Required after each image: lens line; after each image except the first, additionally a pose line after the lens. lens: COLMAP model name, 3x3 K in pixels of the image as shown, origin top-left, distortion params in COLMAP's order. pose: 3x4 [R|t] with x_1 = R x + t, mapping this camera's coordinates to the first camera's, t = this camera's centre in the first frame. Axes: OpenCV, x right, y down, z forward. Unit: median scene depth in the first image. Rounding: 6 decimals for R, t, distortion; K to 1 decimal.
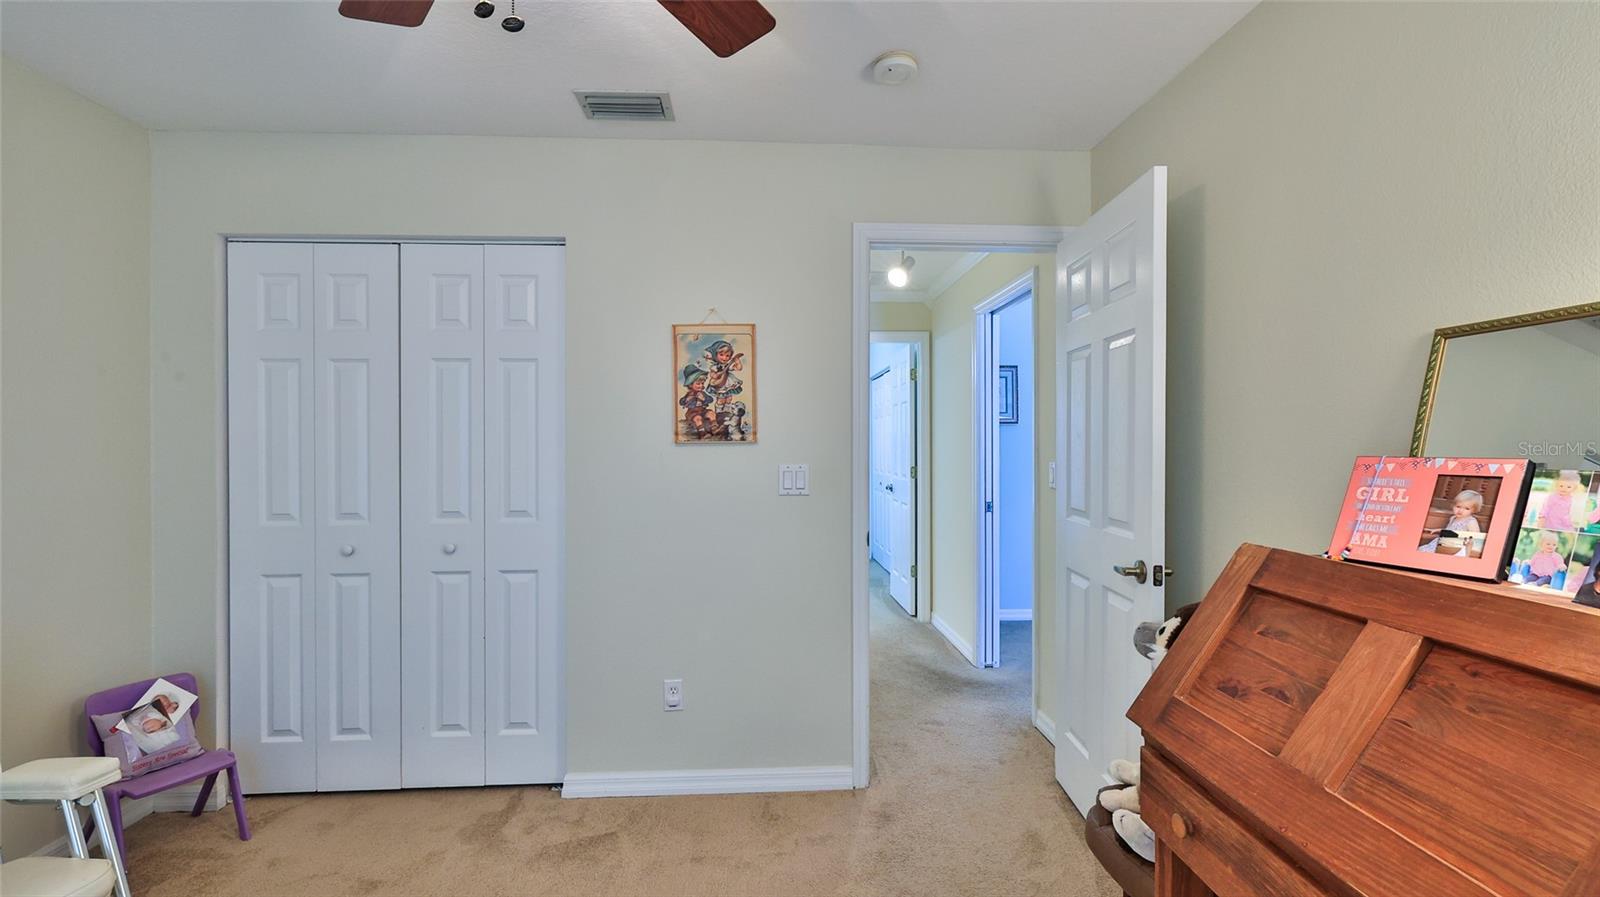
lens RADIAL K [[641.1, 0, 800.0], [0, 641.1, 448.5], [0, 0, 1]] dist [0.000872, 0.000075]
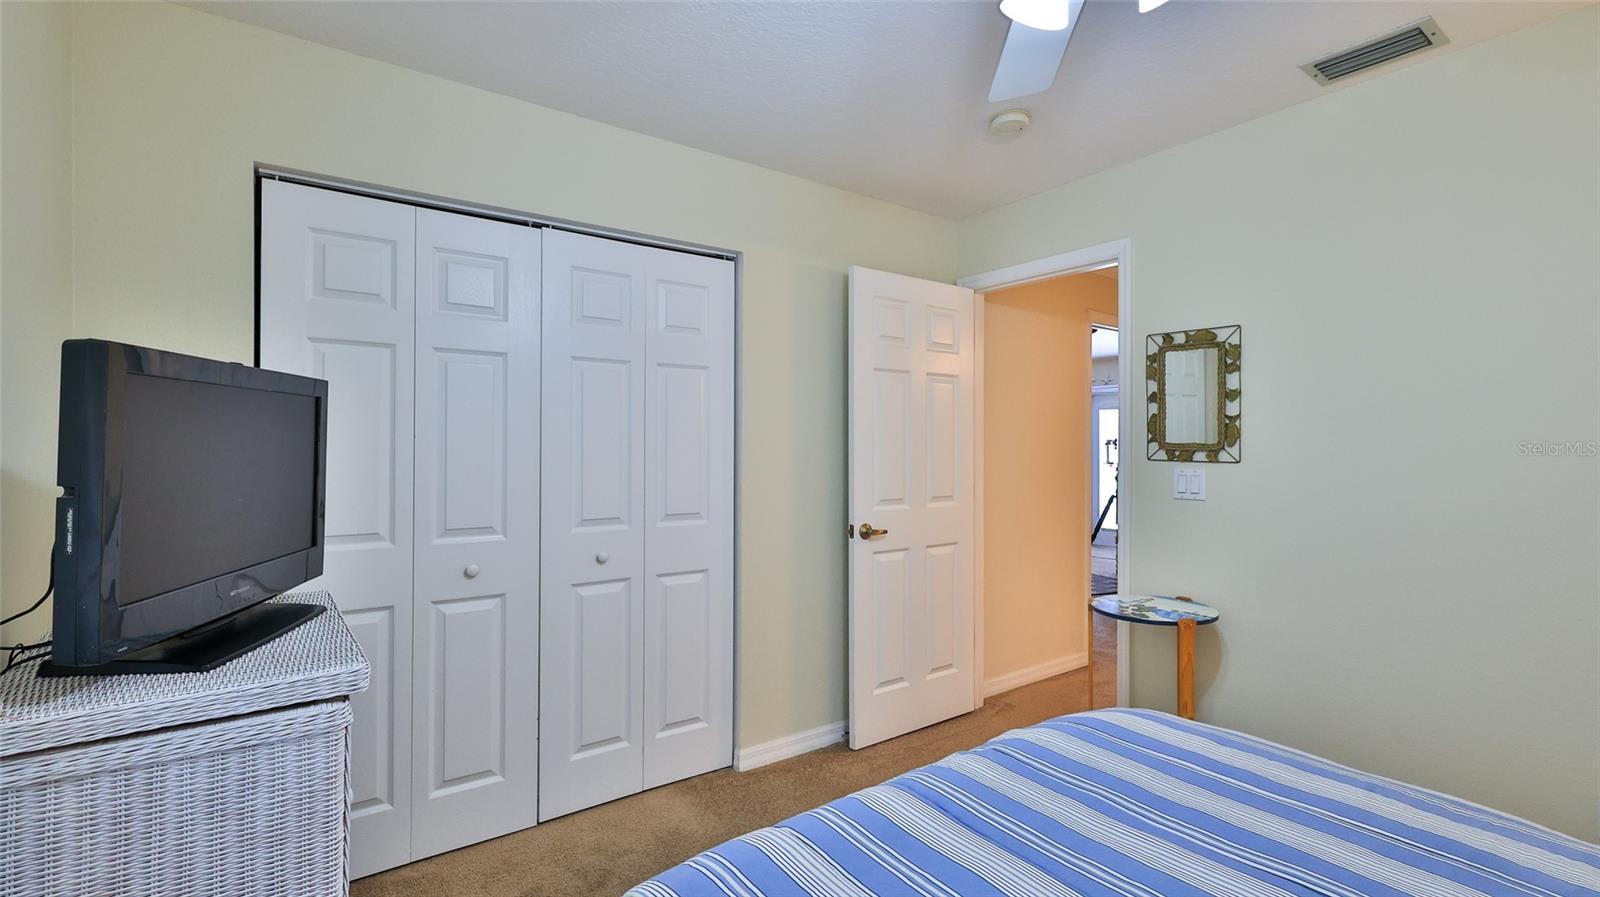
lens RADIAL K [[707.6, 0, 800.0], [0, 707.6, 448.5], [0, 0, 1]] dist [0.001684, 0.000269]
pose [[0.836069, 0.005026, 0.548601, -0.812423], [0.003475, 0.999889, -0.014456, 0.009161], [-0.548613, 0.013992, 0.835960, -0.046001]]
